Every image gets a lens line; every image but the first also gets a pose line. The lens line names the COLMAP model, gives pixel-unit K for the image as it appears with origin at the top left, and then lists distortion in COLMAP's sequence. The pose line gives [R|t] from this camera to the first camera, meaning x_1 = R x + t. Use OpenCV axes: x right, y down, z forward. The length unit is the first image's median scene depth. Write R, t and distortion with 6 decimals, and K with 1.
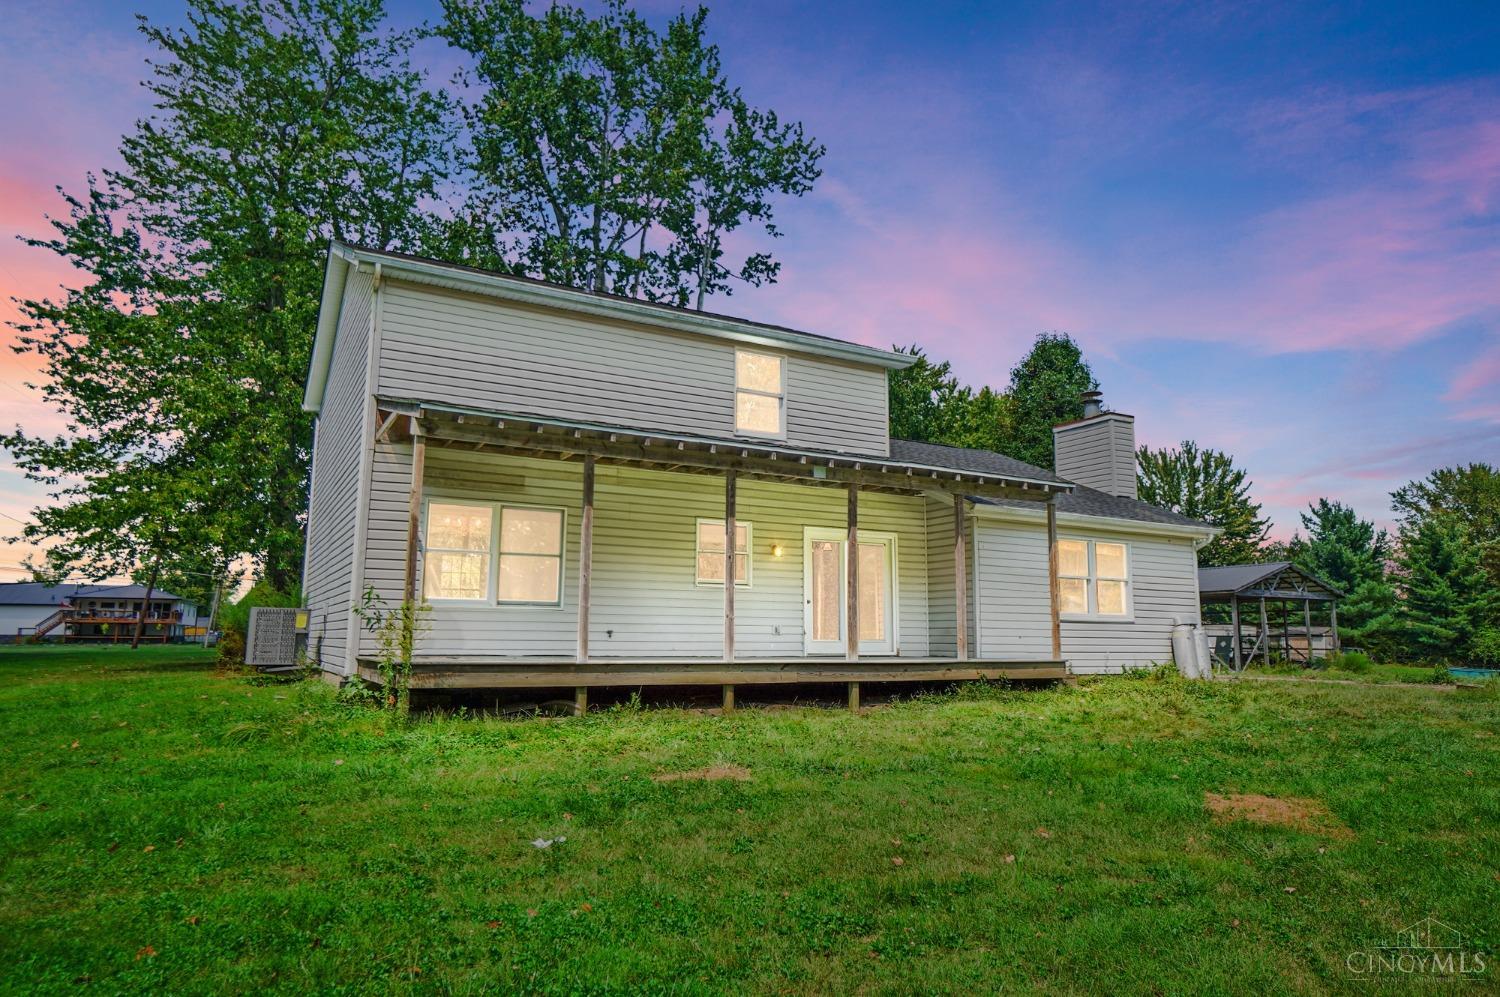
lens RADIAL K [[927.1, 0, 736.7], [0, 927.1, 497.2], [0, 0, 1]] dist [-0.005891, 0.001910]
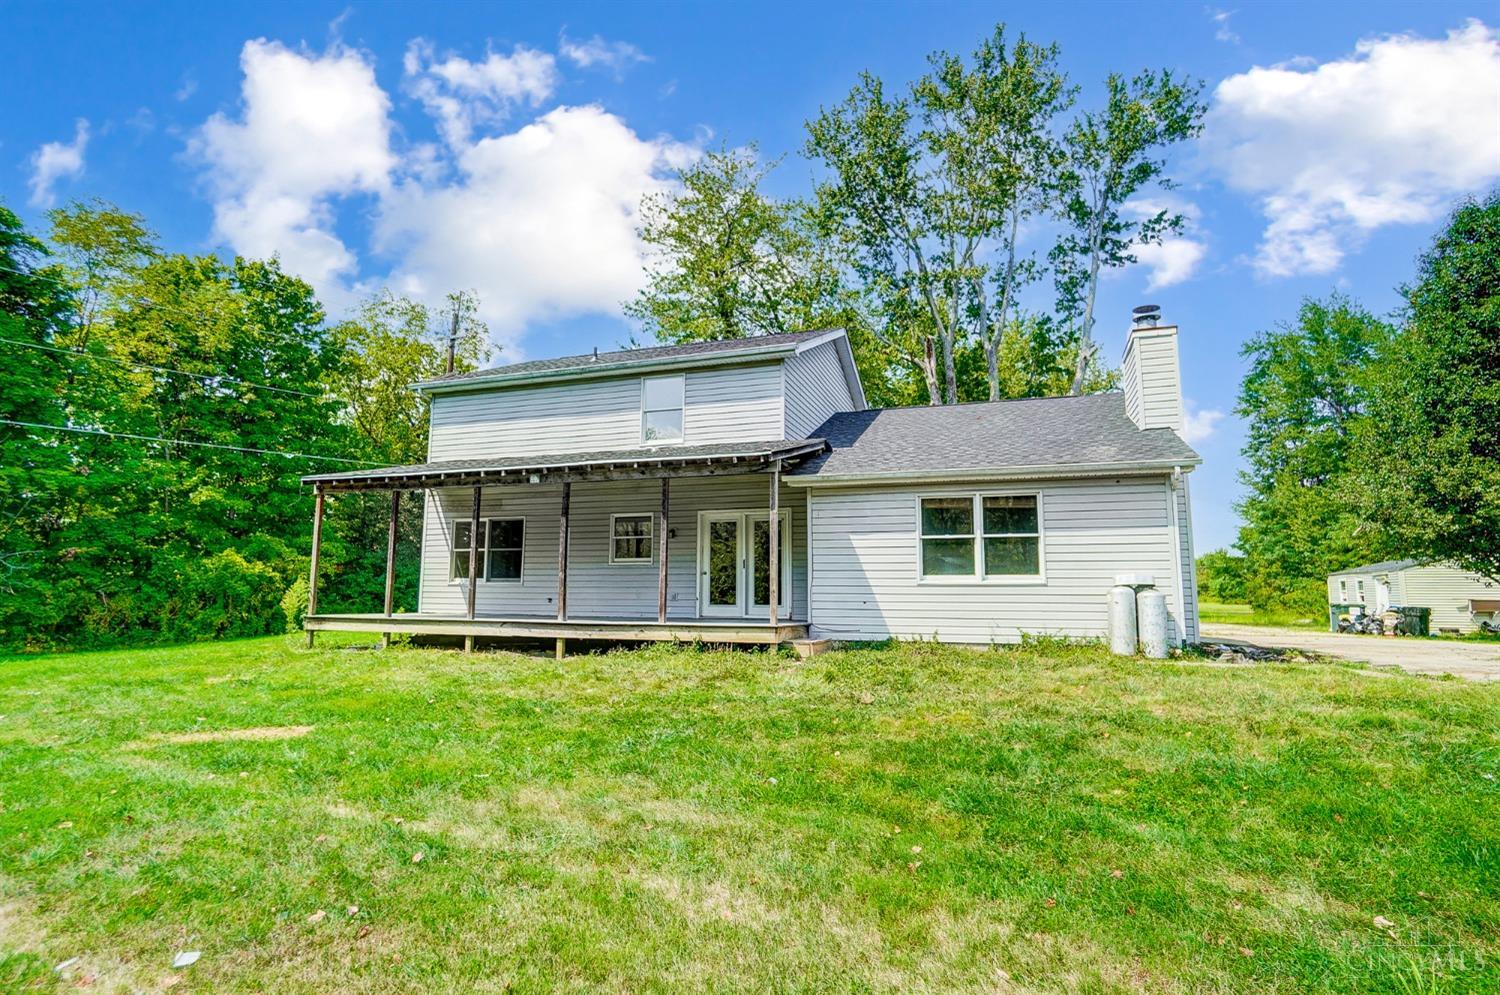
lens RADIAL K [[758.3, 0, 750.7], [0, 758.3, 490.4], [0, 0, 1]] dist [-0.018825, 0.001069]
pose [[0.687353, -0.107912, -0.718262, 0.272505], [0.110474, 0.992928, -0.043458, 0.018016], [0.717872, -0.049479, 0.694414, 0.118794]]
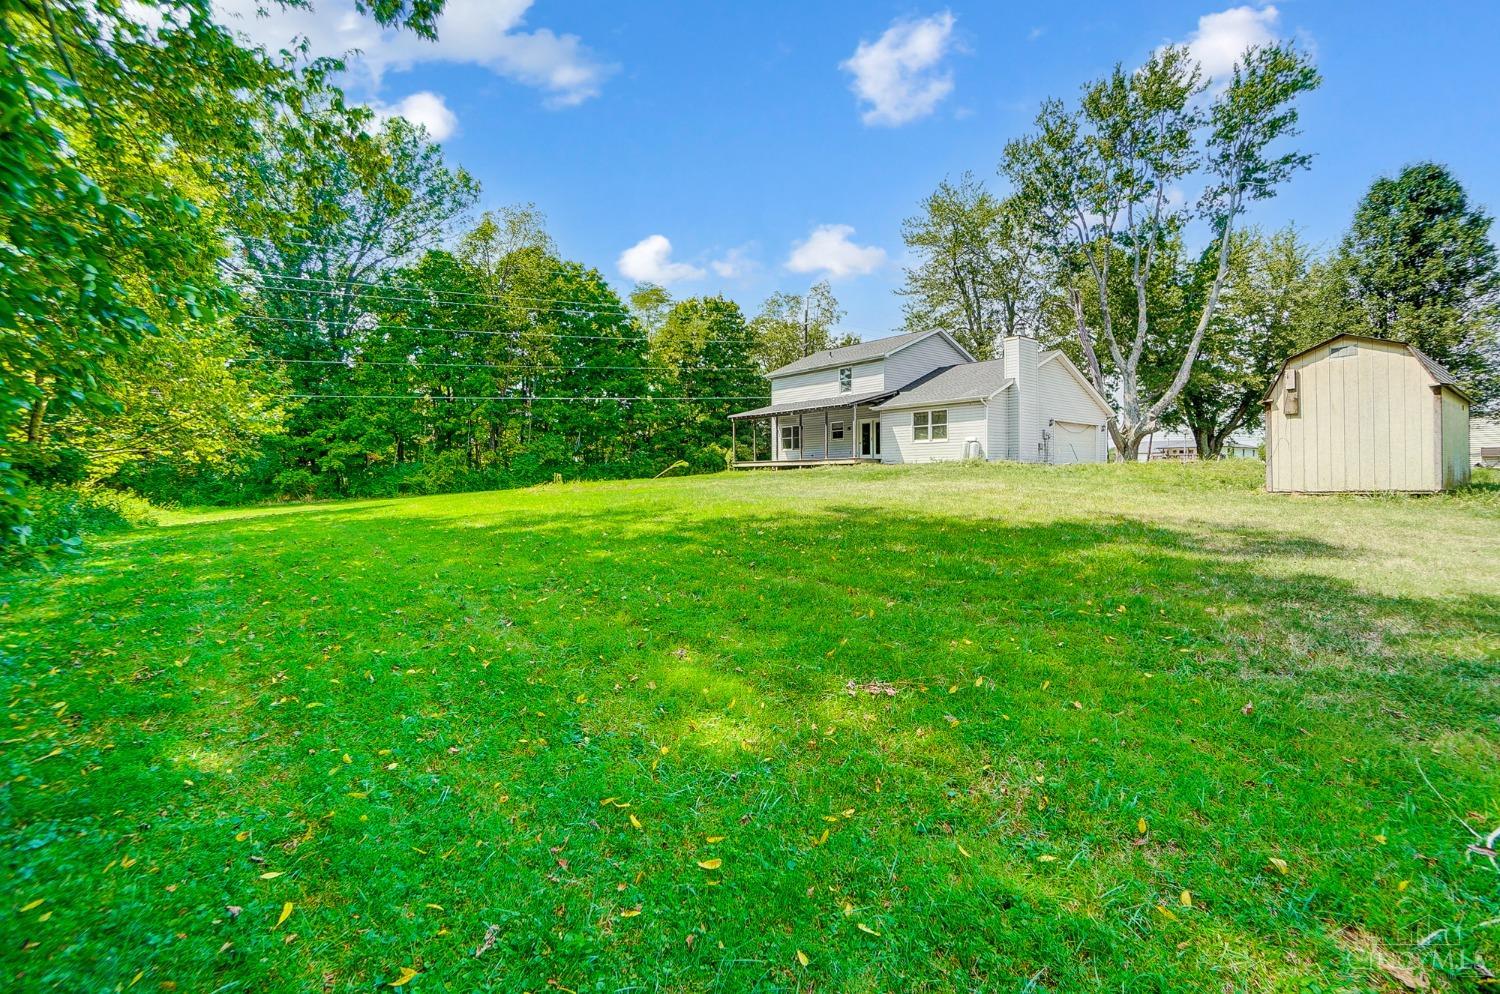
lens RADIAL K [[643.9, 0, 742.8], [0, 643.9, 479.9], [0, 0, 1]] dist [-0.042666, 0.000258]
pose [[0.186247, -0.007046, -0.982478, 0.705891], [0.150899, 0.988315, 0.021518, 0.042283], [0.970846, -0.152263, 0.185134, 0.061049]]
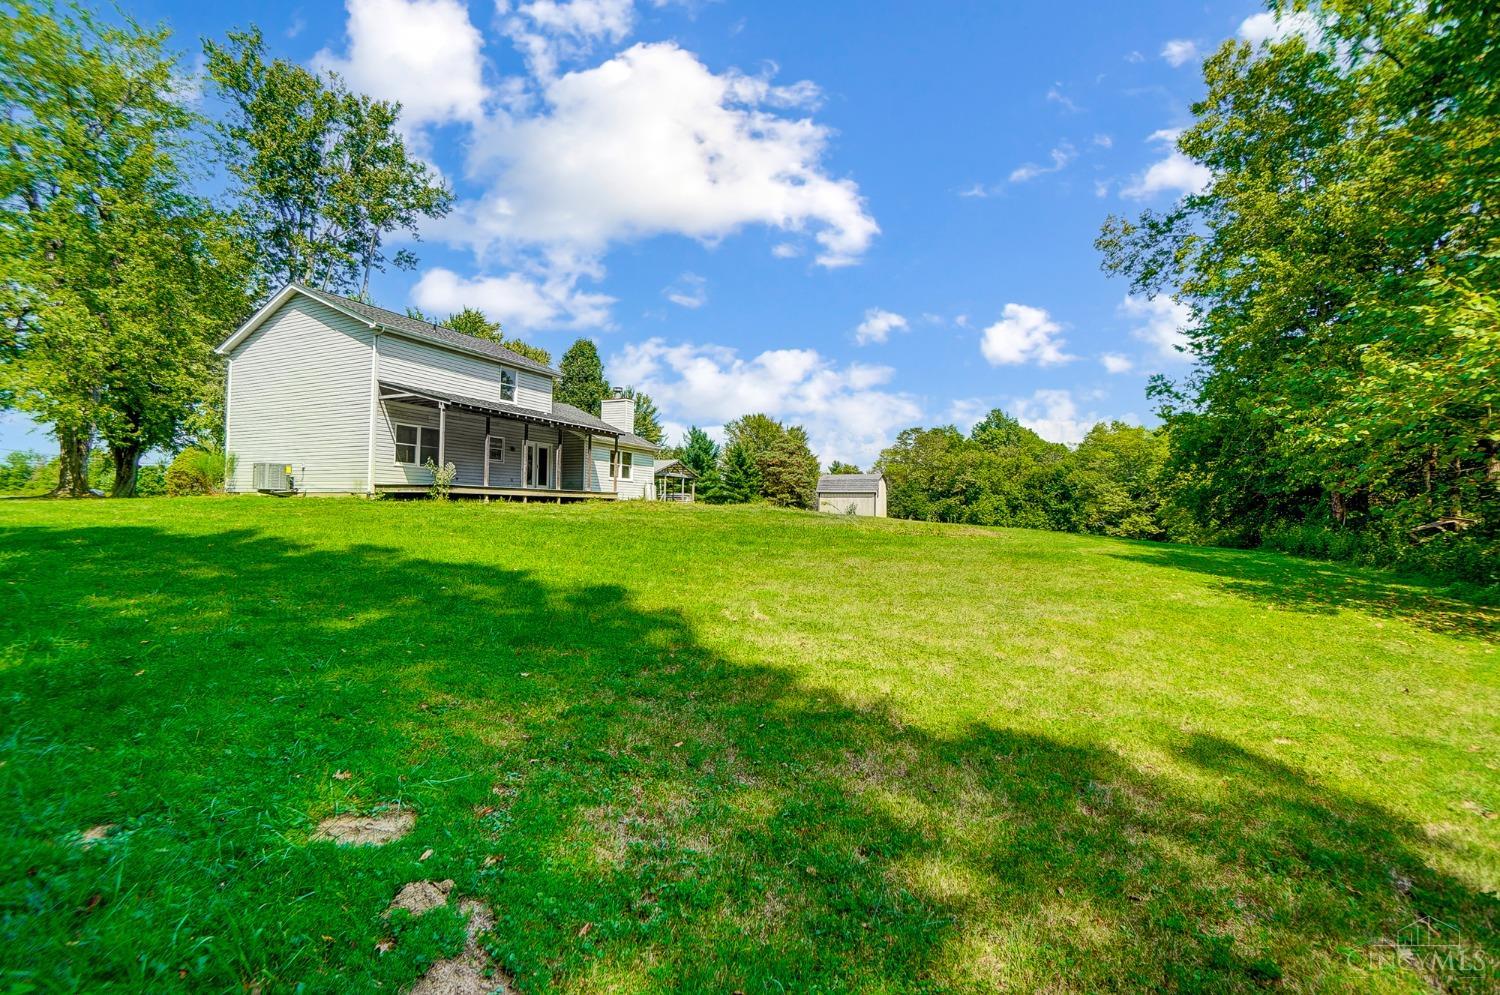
lens RADIAL K [[643.9, 0, 742.8], [0, 643.9, 480.4], [0, 0, 1]] dist [-0.042666, 0.000258]
pose [[0.797300, 0.023615, 0.603121, -0.160692], [-0.093725, 0.991958, 0.085060, -0.020328], [-0.596262, -0.124346, 0.793101, -0.243361]]
